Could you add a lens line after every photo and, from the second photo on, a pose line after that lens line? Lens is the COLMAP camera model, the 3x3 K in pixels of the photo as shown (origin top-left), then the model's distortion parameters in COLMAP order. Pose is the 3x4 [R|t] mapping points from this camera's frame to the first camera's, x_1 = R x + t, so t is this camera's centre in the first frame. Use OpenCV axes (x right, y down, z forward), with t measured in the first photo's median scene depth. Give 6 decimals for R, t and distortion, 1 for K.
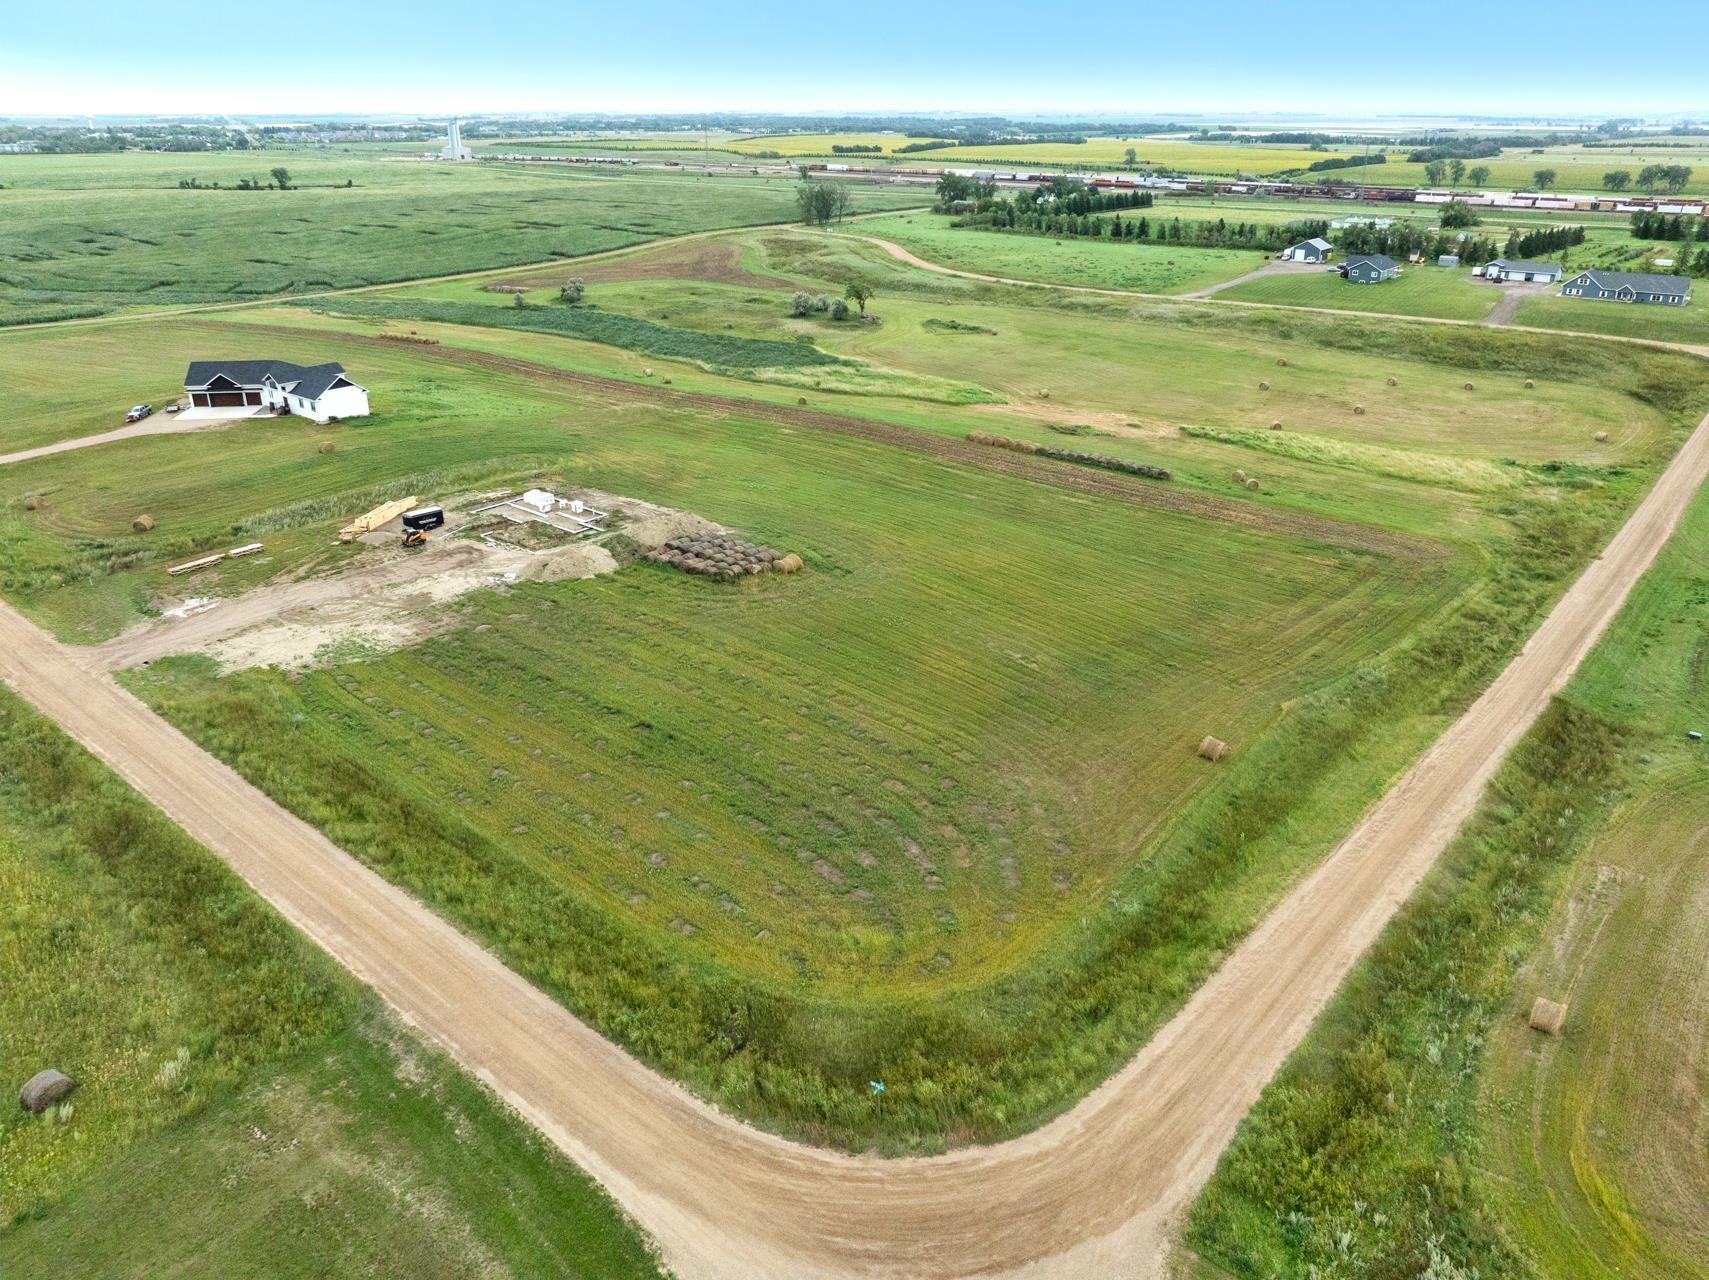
lens RADIAL K [[1204.0, 0, 853.2], [0, 1204.0, 639.1], [0, 0, 1]] dist [-0.035623, 0.000812]
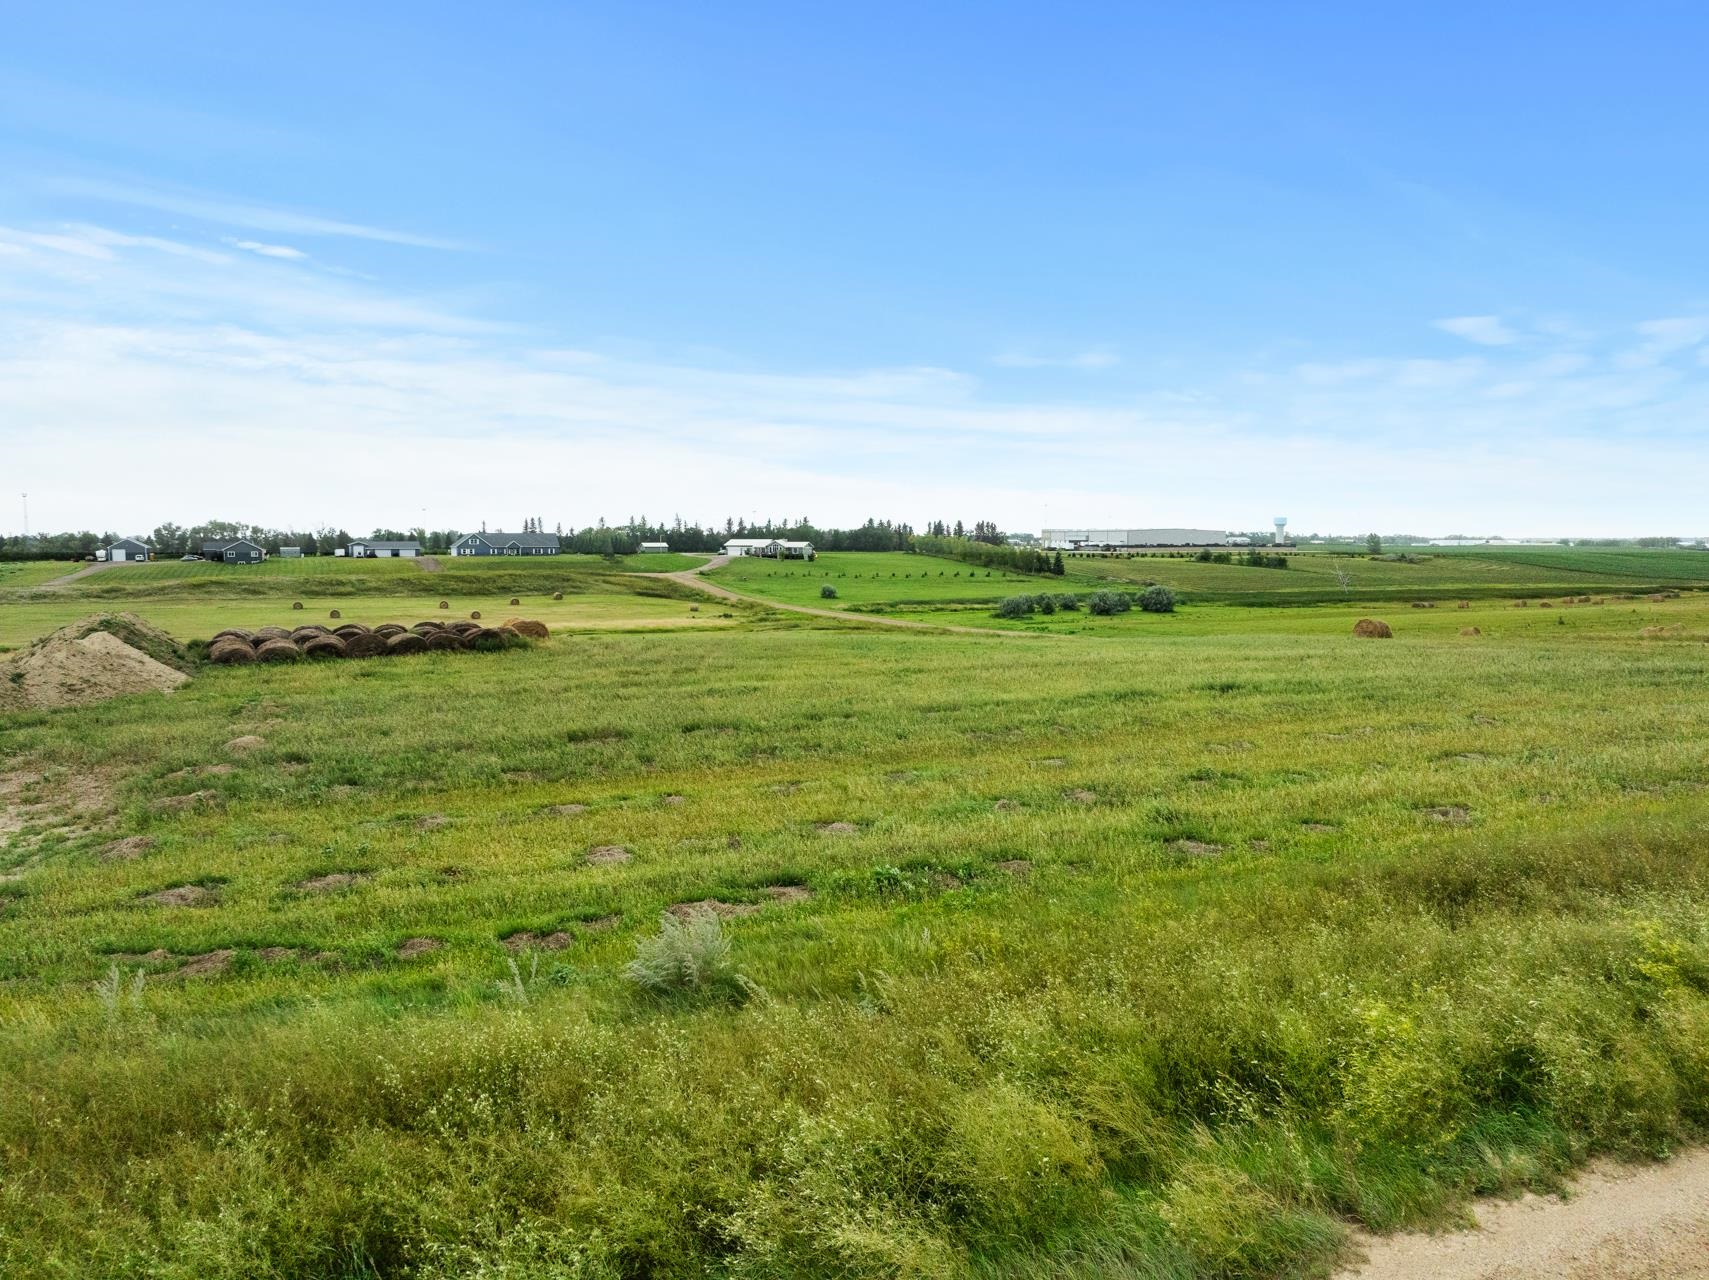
lens RADIAL K [[1204.0, 0, 854.8], [0, 1204.0, 628.3], [0, 0, 1]] dist [-0.035623, 0.000812]
pose [[0.450588, -0.064926, 0.890368, -0.430743], [0.364672, 0.923732, -0.117190, 0.042126], [-0.814853, 0.377497, 0.439900, 0.687597]]
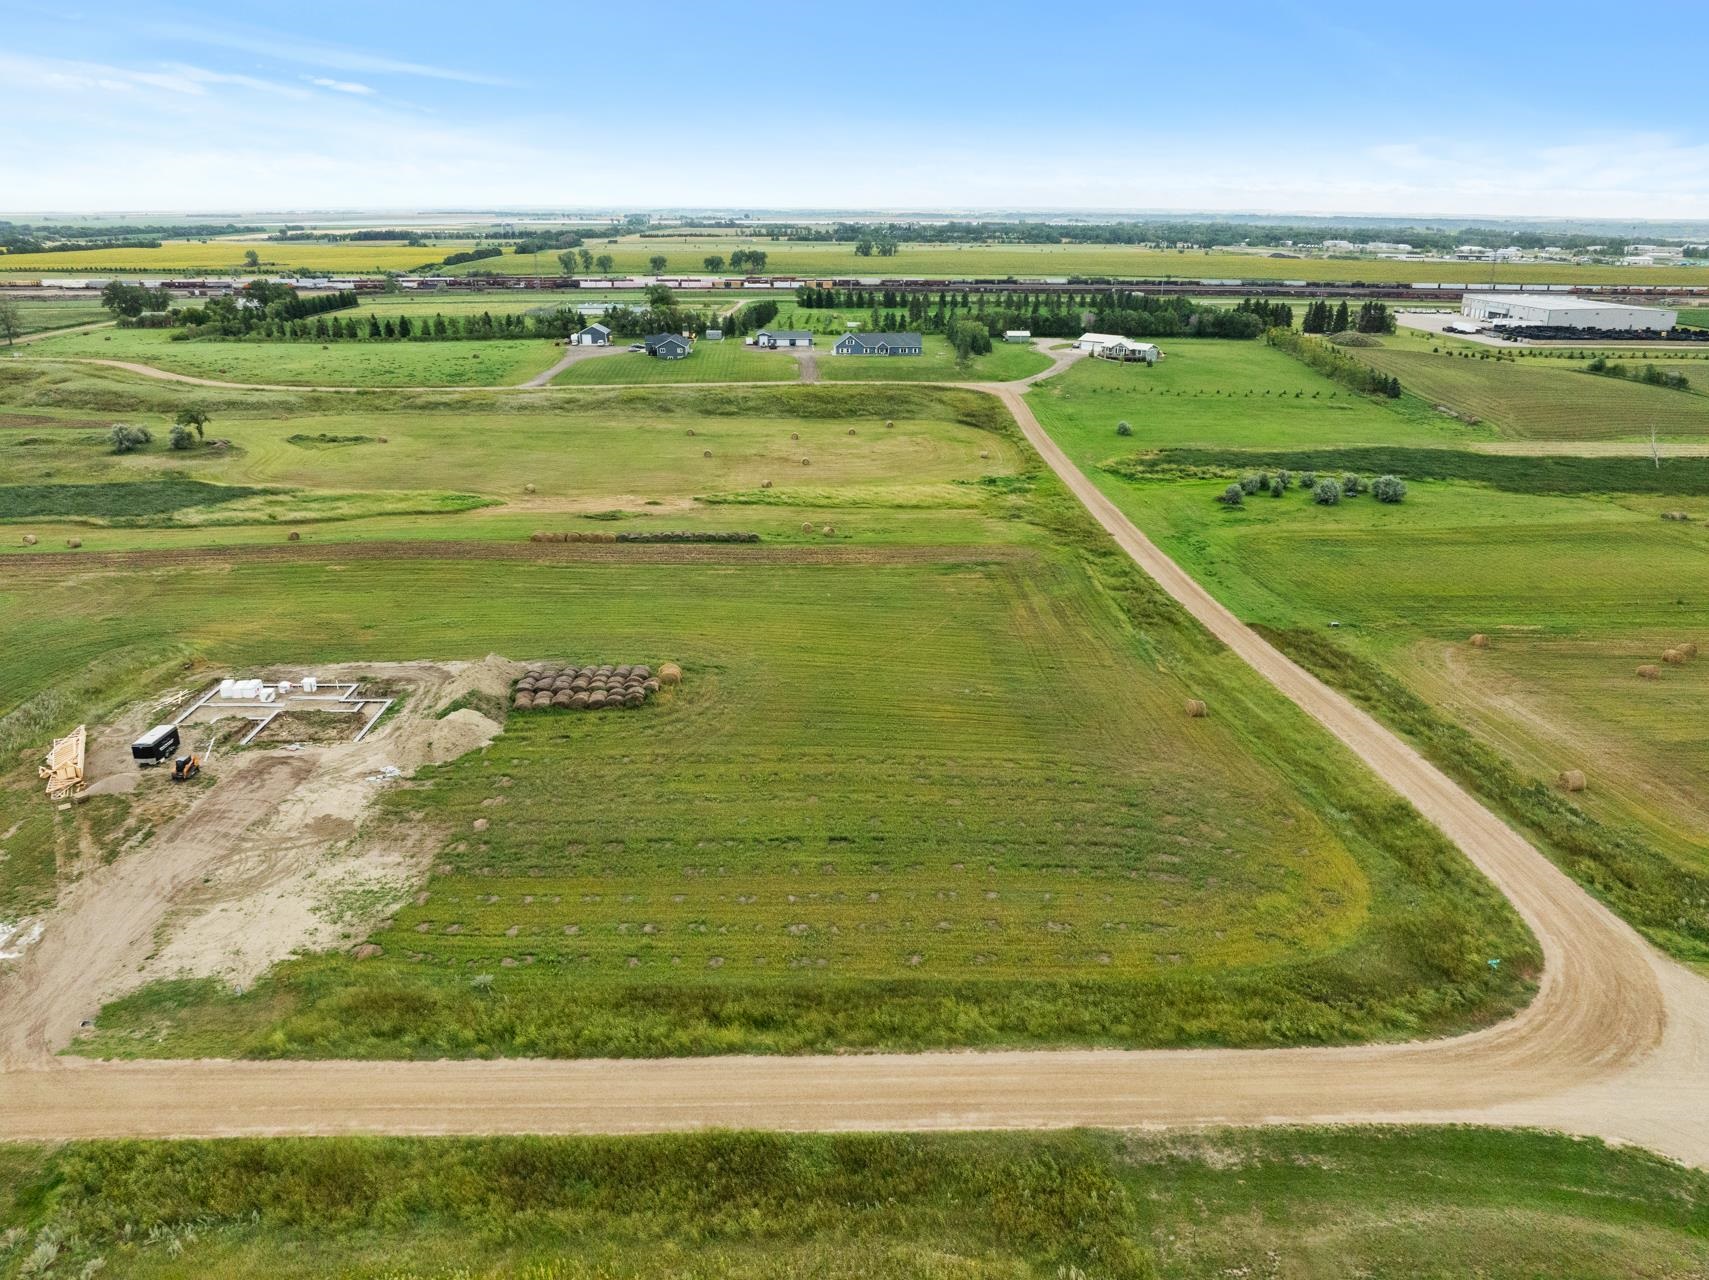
lens RADIAL K [[1204.0, 0, 854.8], [0, 1204.0, 637.3], [0, 0, 1]] dist [-0.035623, 0.000812]
pose [[0.748140, -0.218357, 0.626584, -0.540816], [0.263443, 0.964434, 0.021542, -0.073872], [-0.609003, 0.148952, 0.779056, 0.170917]]
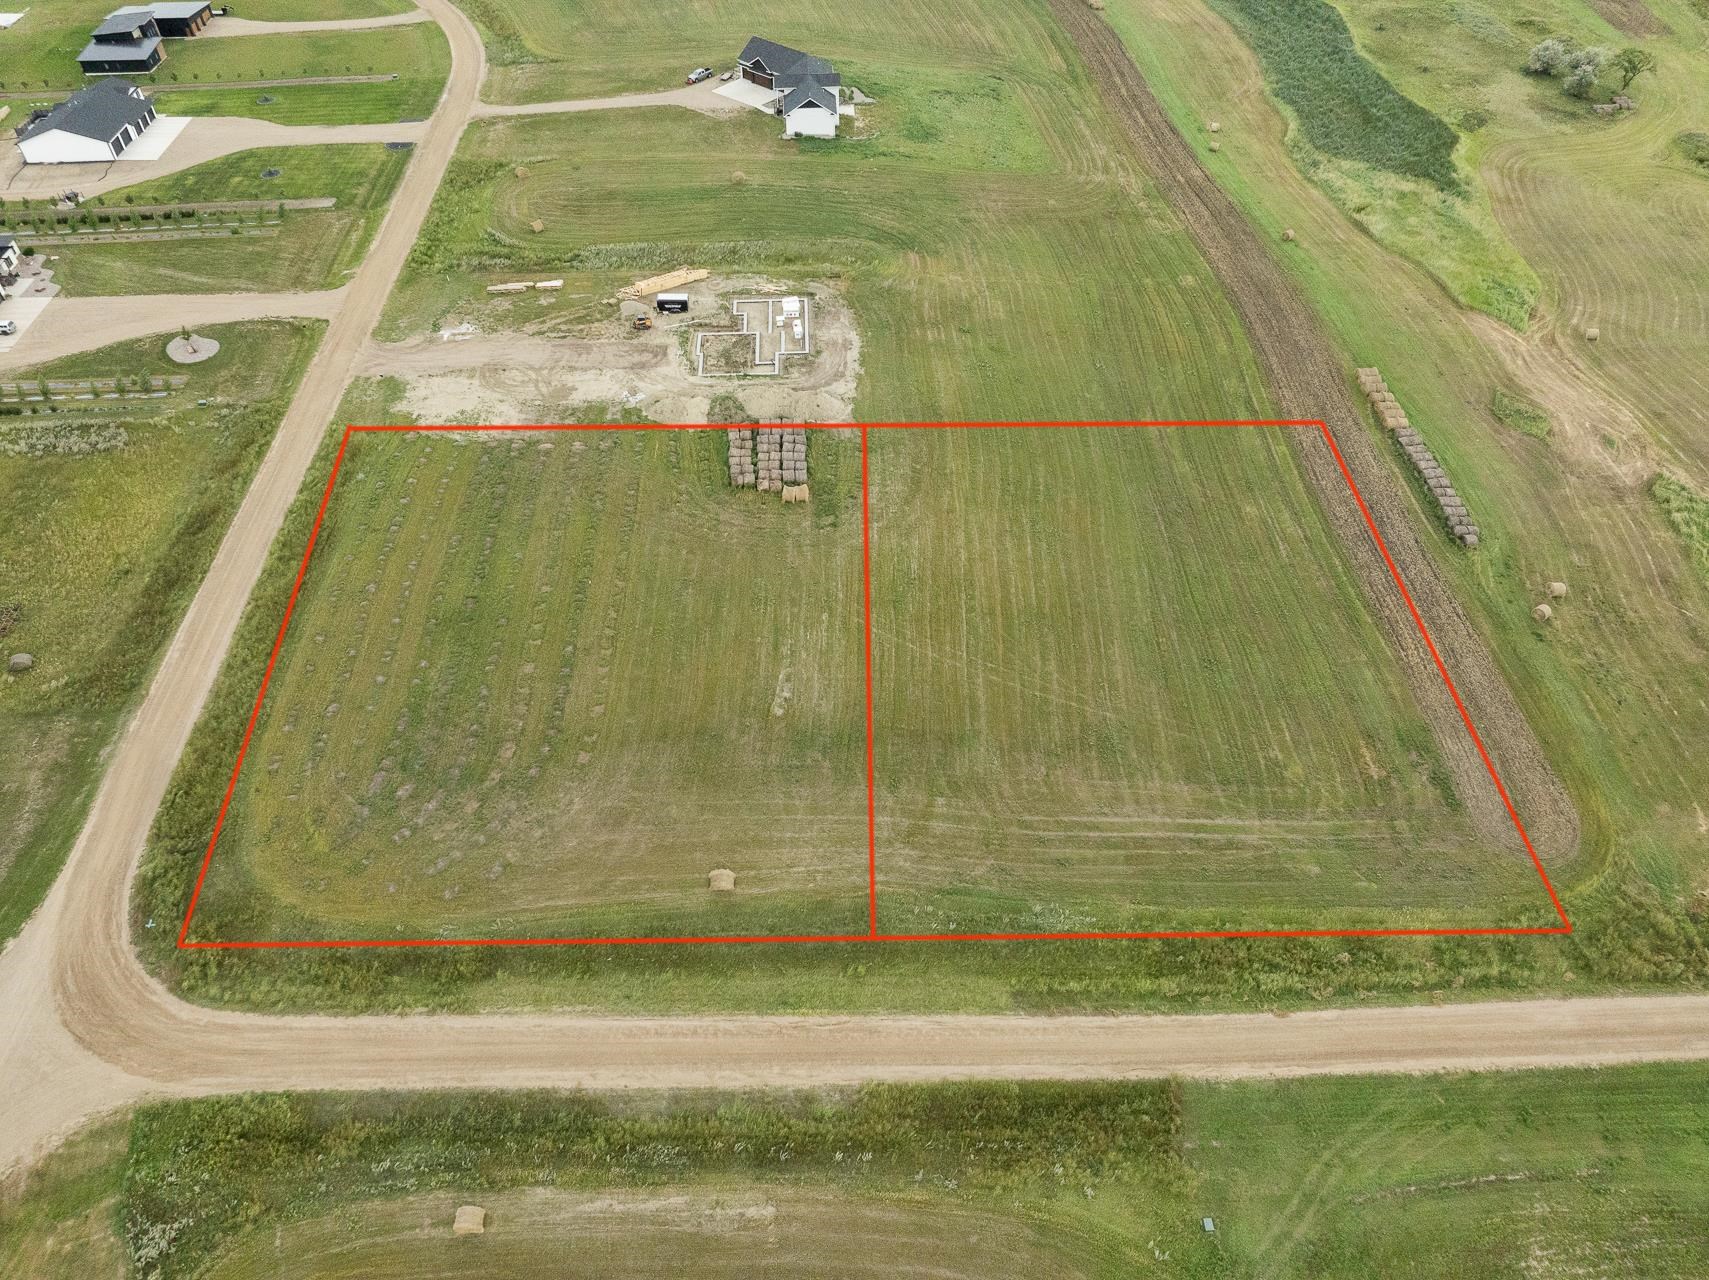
lens RADIAL K [[1204.0, 0, 850.6], [0, 1204.0, 632.6], [0, 0, 1]] dist [-0.035623, 0.000812]
pose [[0.677982, 0.523706, -0.515821, 0.617153], [-0.296119, 0.836850, 0.460431, -0.480783], [0.672795, -0.159420, 0.722448, 0.229644]]
